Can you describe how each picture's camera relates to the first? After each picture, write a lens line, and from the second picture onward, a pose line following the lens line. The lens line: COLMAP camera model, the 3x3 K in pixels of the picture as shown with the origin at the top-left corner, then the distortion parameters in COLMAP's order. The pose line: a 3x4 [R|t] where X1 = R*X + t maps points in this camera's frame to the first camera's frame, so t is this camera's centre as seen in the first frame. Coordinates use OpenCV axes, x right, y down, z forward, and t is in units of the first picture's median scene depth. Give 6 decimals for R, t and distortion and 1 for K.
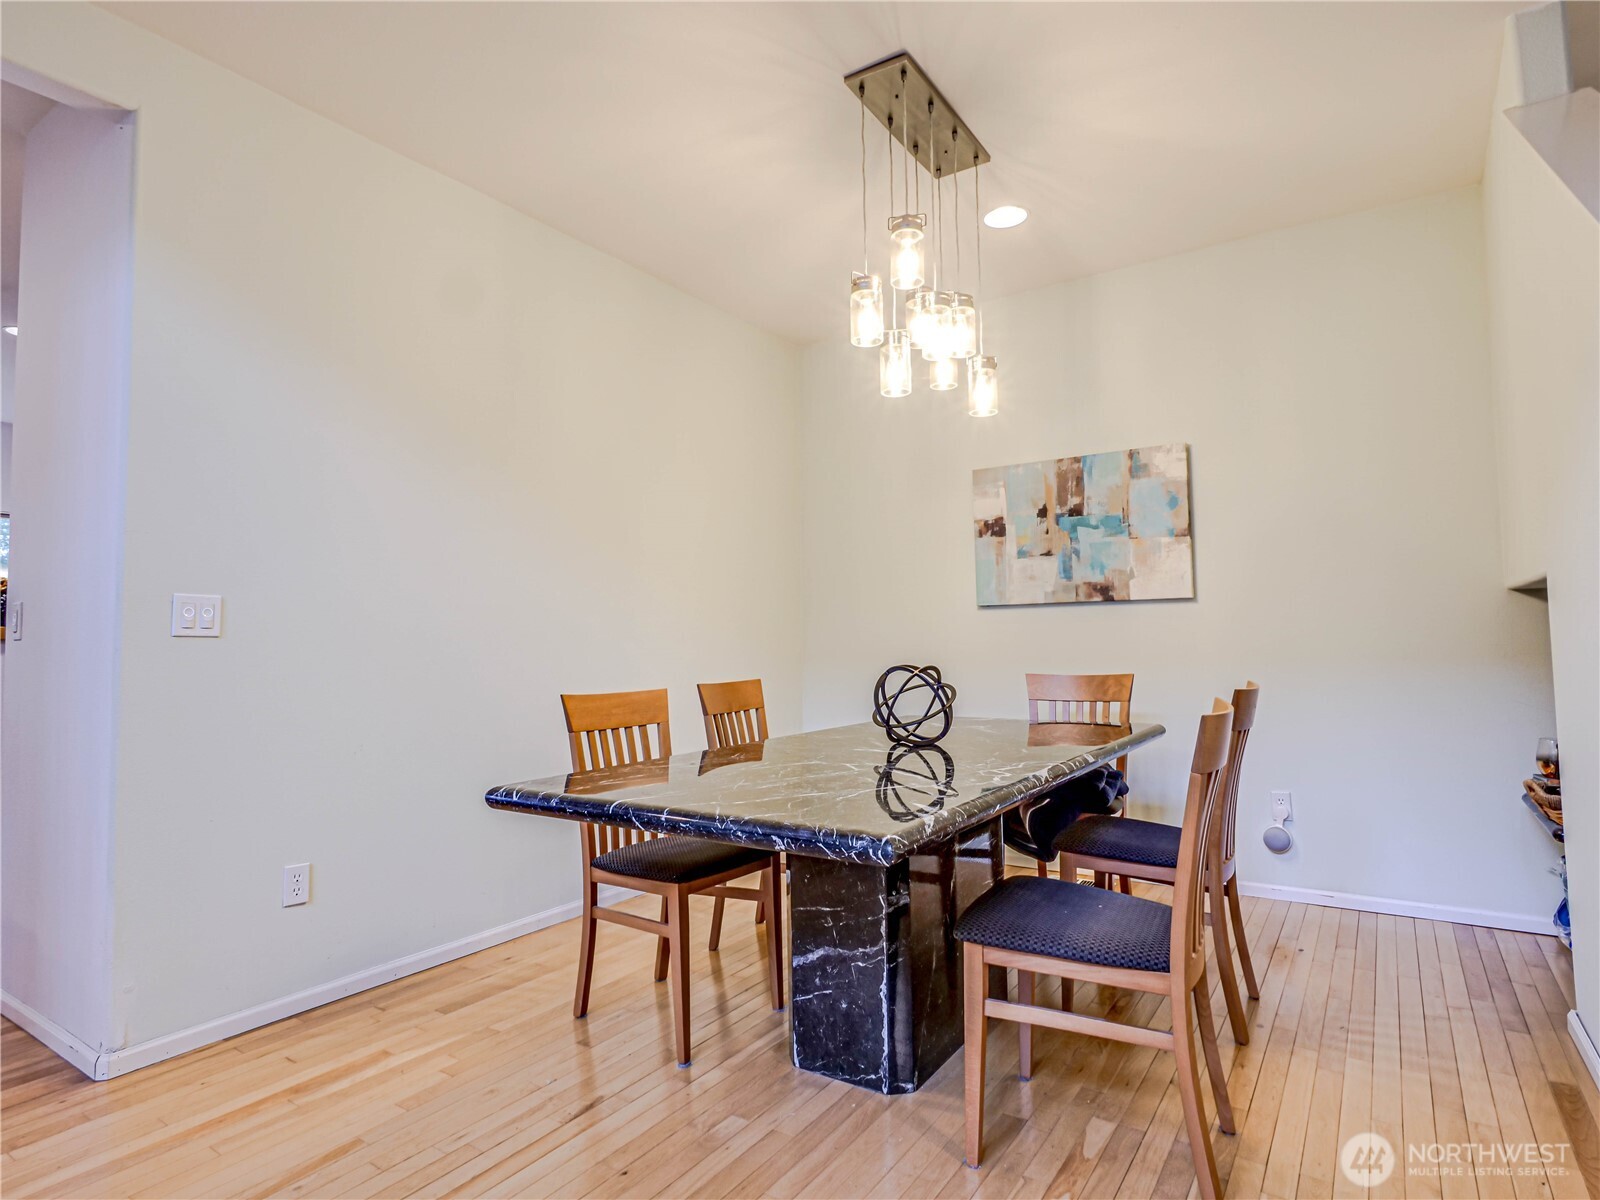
lens RADIAL K [[873.7, 0, 800.0], [0, 873.7, 600.0], [0, 0, 1]] dist [-0.009969, 0.000901]
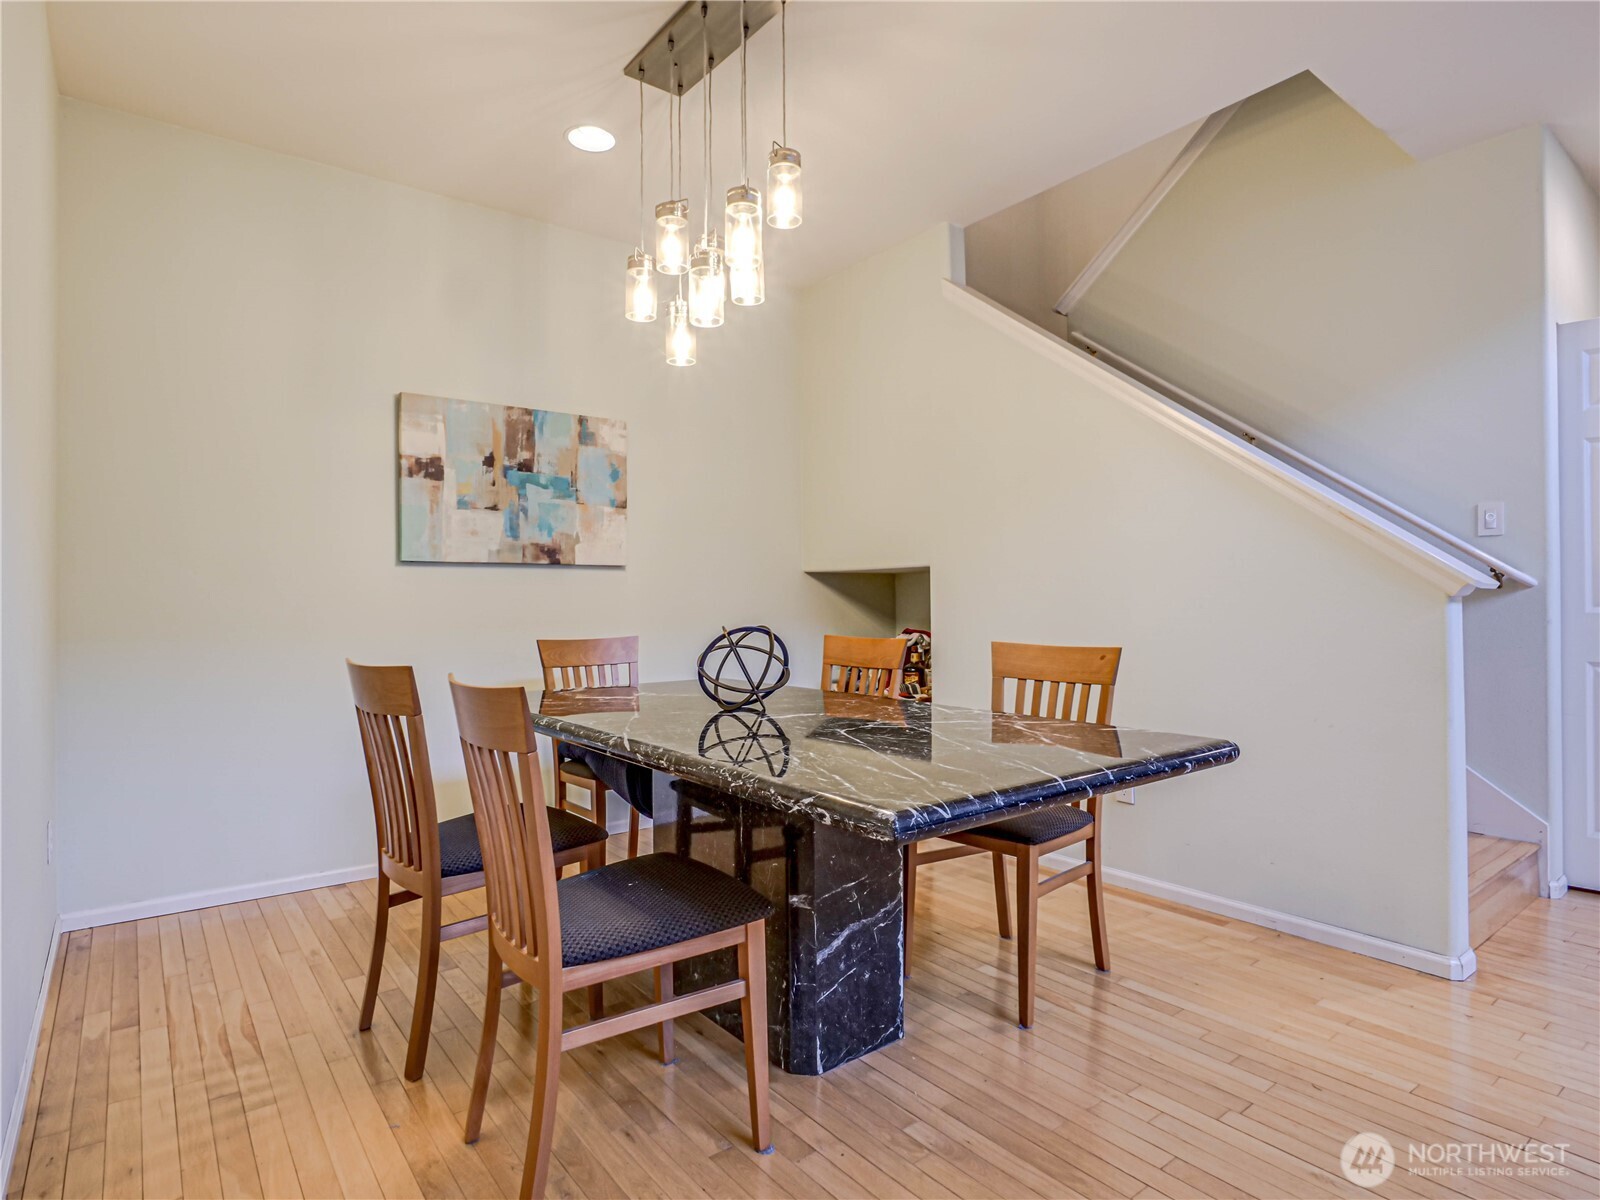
lens RADIAL K [[873.7, 0, 800.0], [0, 873.7, 600.0], [0, 0, 1]] dist [-0.009969, 0.000901]
pose [[0.317468, 0.015690, 0.948139, -0.480985], [-0.044315, 0.999016, -0.001694, 0.030229], [-0.947233, -0.041479, 0.317851, 0.421852]]
